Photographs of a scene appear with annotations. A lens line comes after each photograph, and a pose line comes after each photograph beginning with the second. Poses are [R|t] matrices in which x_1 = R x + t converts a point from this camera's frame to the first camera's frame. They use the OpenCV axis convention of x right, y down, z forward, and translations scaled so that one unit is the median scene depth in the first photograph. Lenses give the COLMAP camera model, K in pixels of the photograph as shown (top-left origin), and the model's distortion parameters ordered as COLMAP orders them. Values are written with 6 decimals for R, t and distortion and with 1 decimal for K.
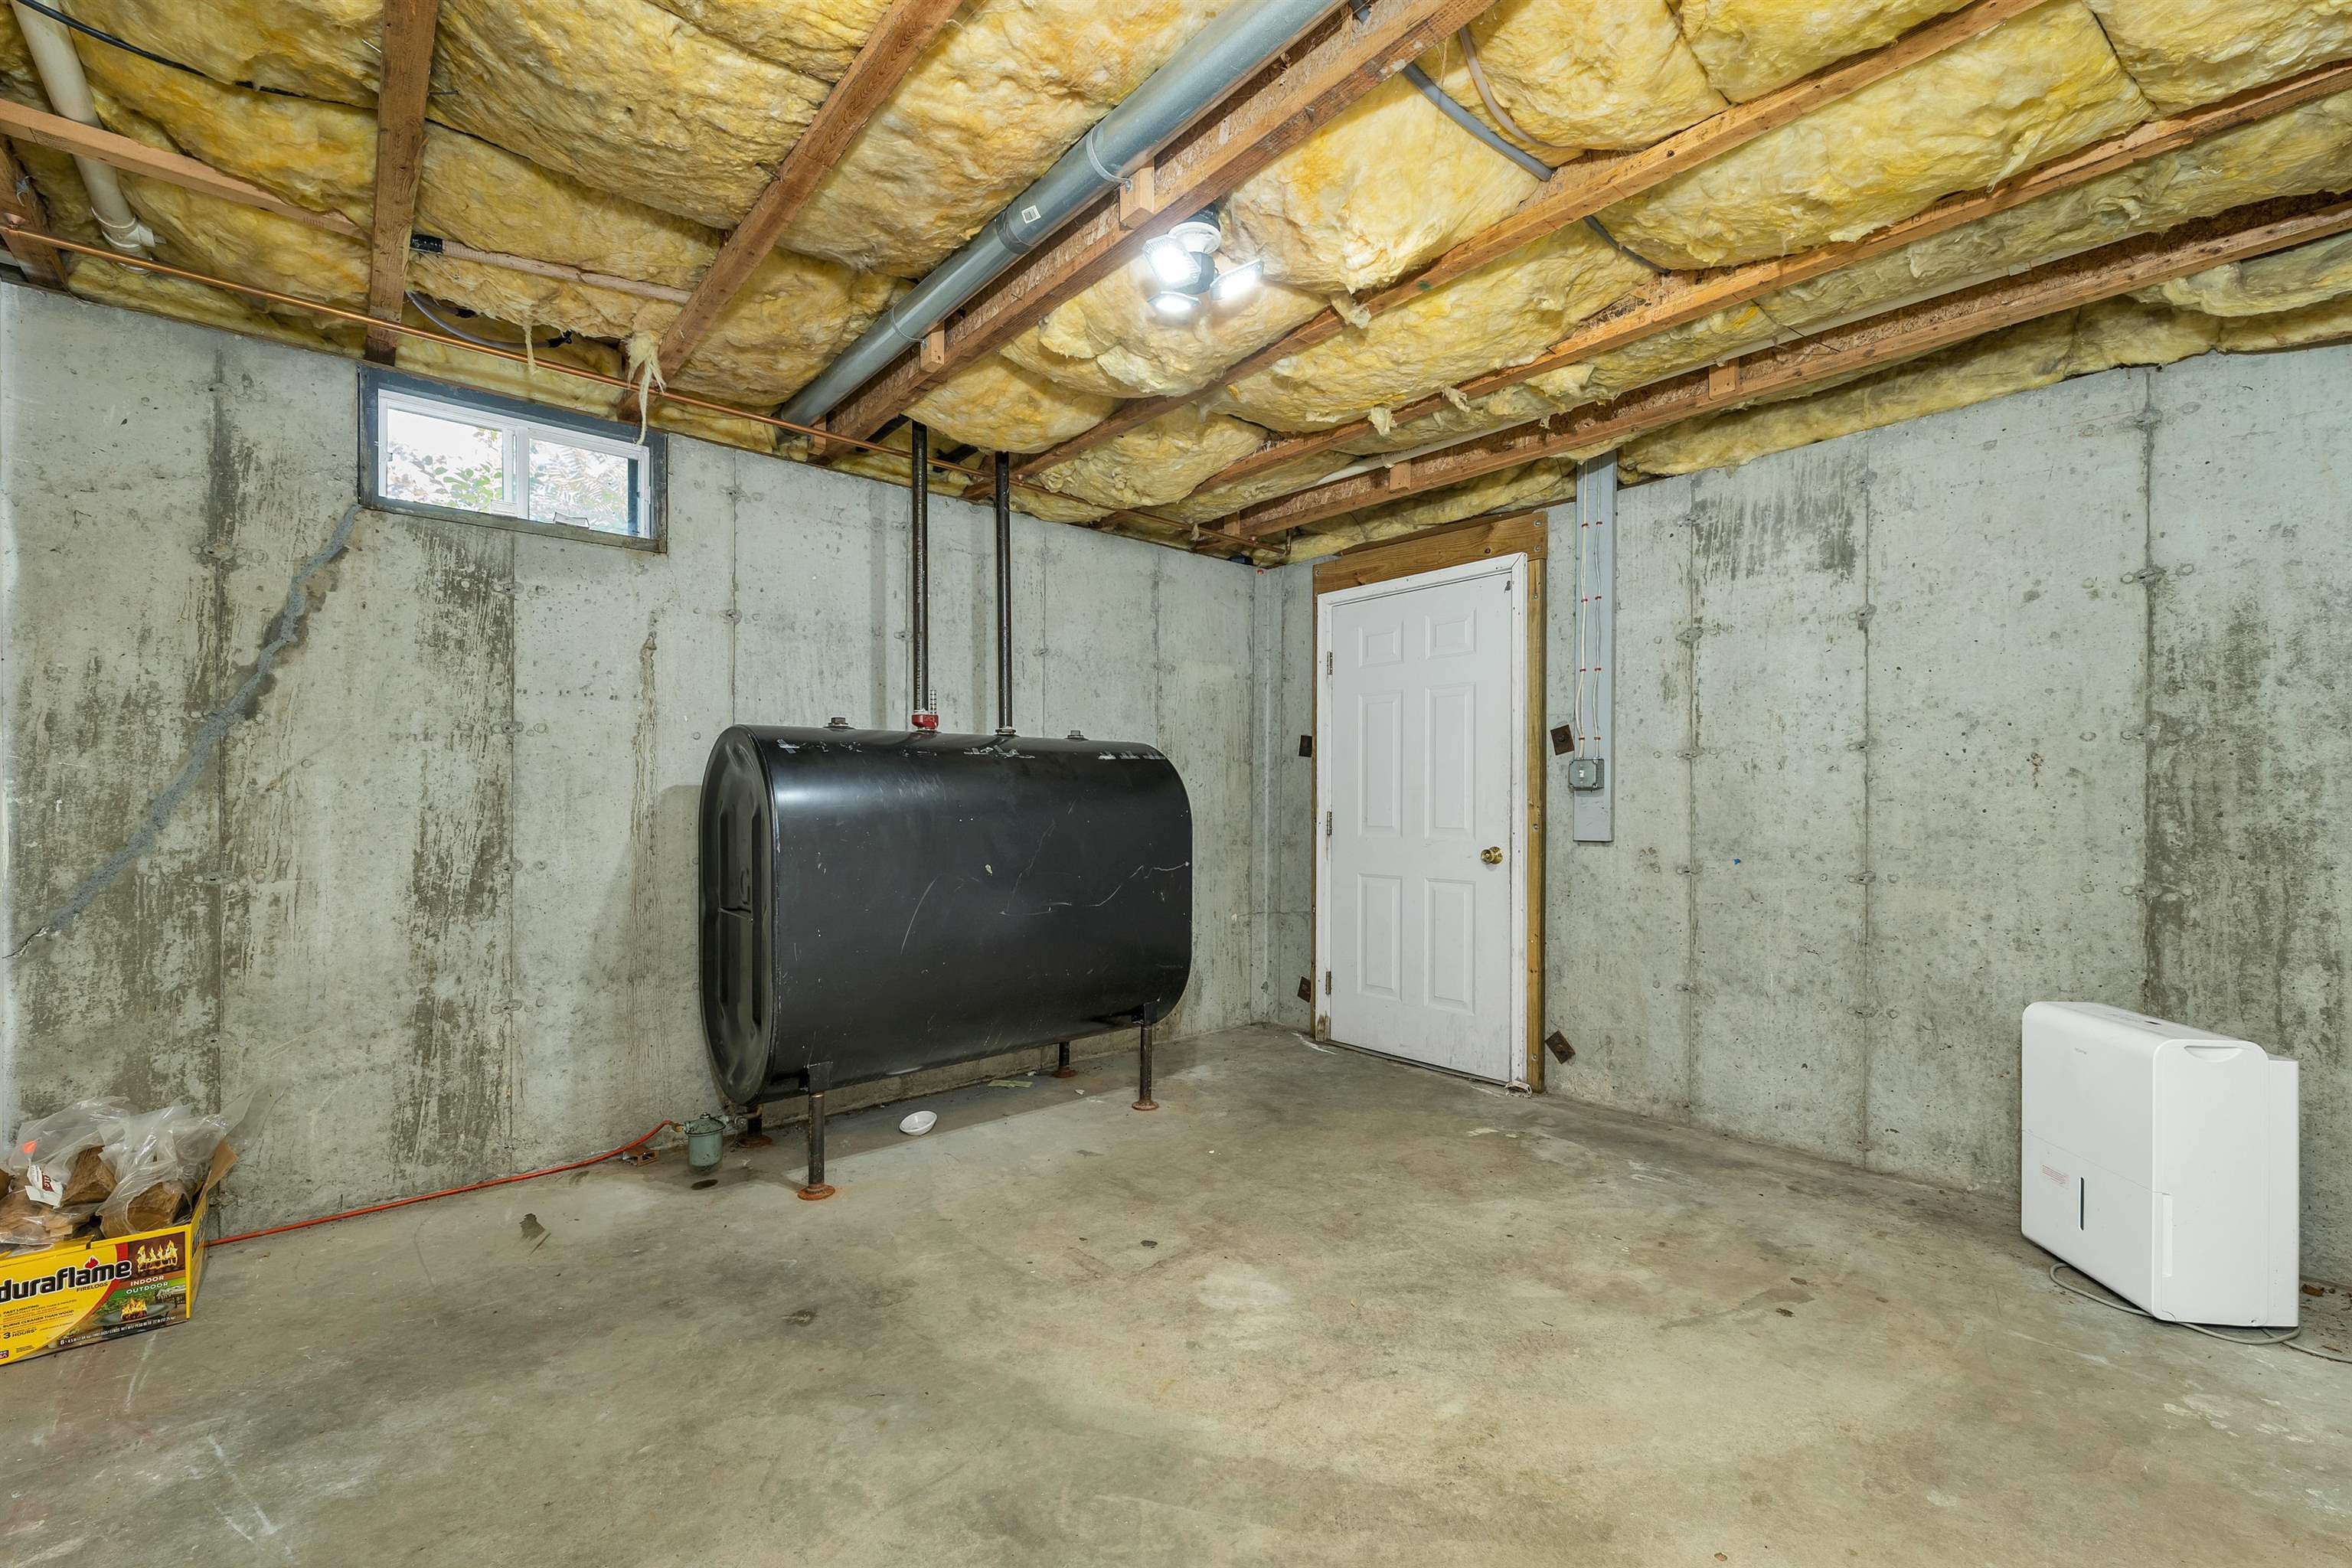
lens RADIAL K [[994.6, 0, 1172.4], [0, 994.6, 799.1], [0, 0, 1]] dist [-0.002154, 0.000248]
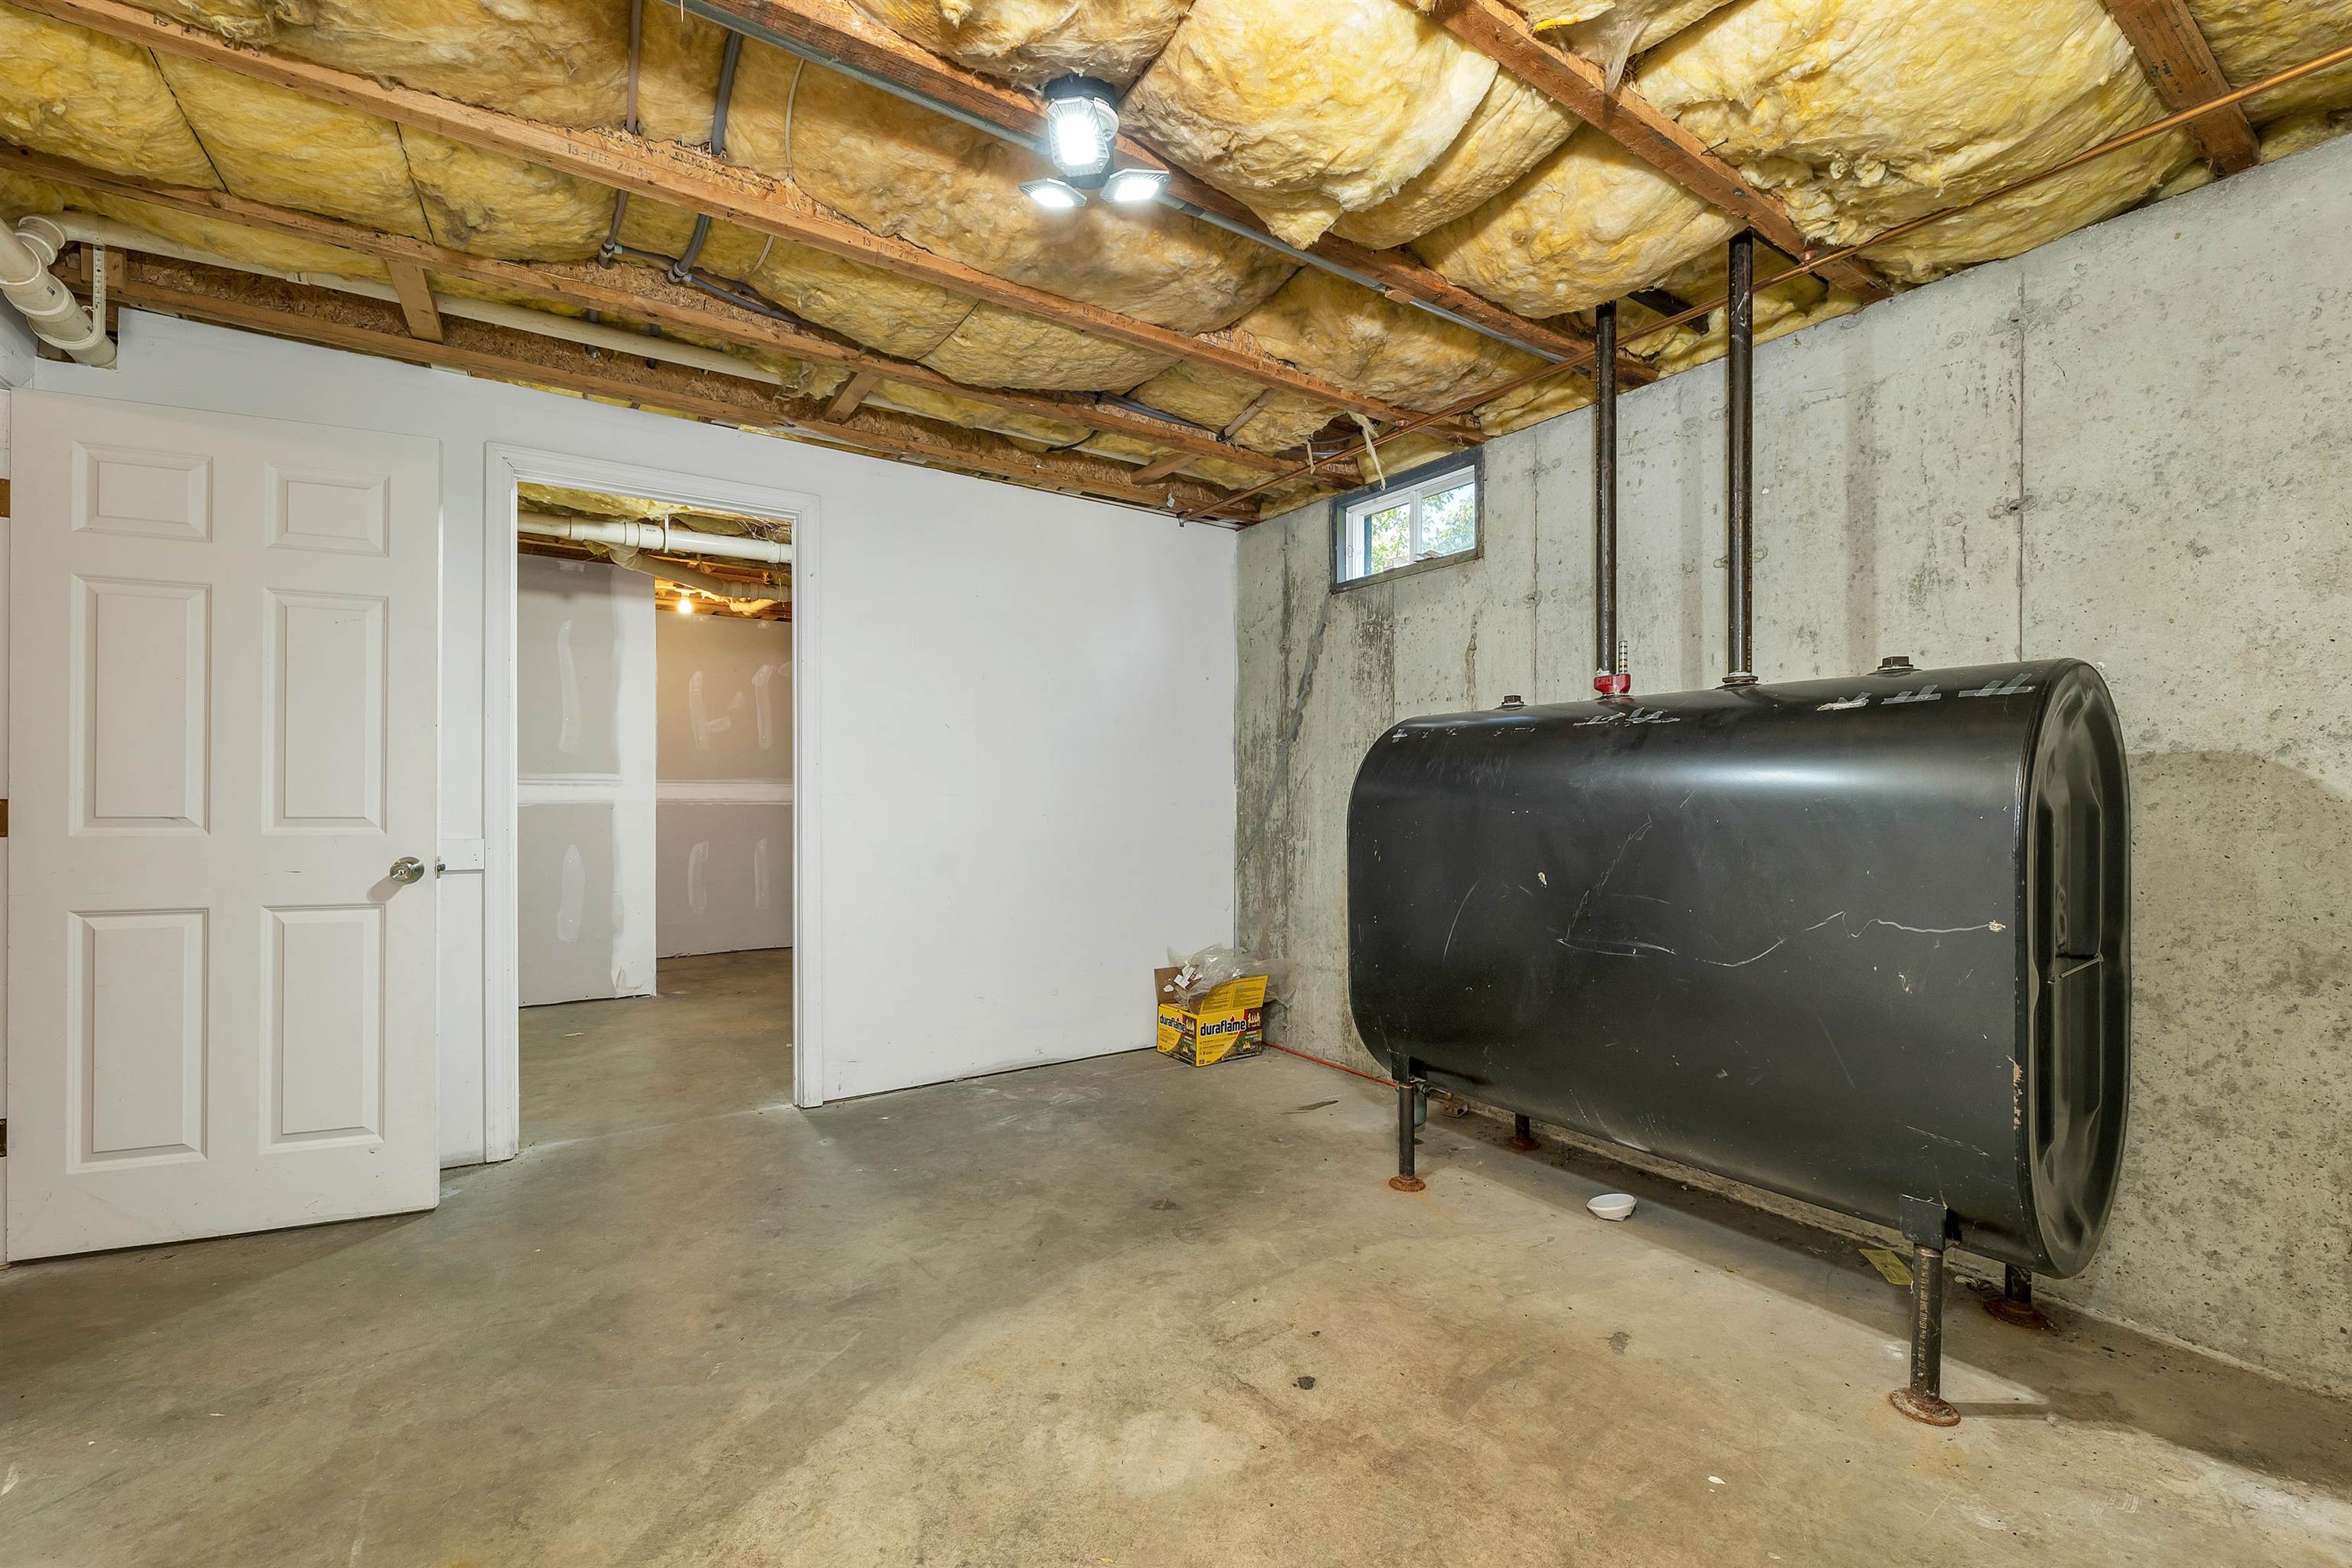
lens RADIAL K [[971.4, 0, 1159.1], [0, 971.4, 796.6], [0, 0, 1]] dist [0.000167, 0.000306]
pose [[-0.130104, 0.003429, -0.991494, 0.704477], [0.003983, 0.999988, 0.002935, 0.006194], [0.991492, -0.003567, -0.130116, 0.980192]]
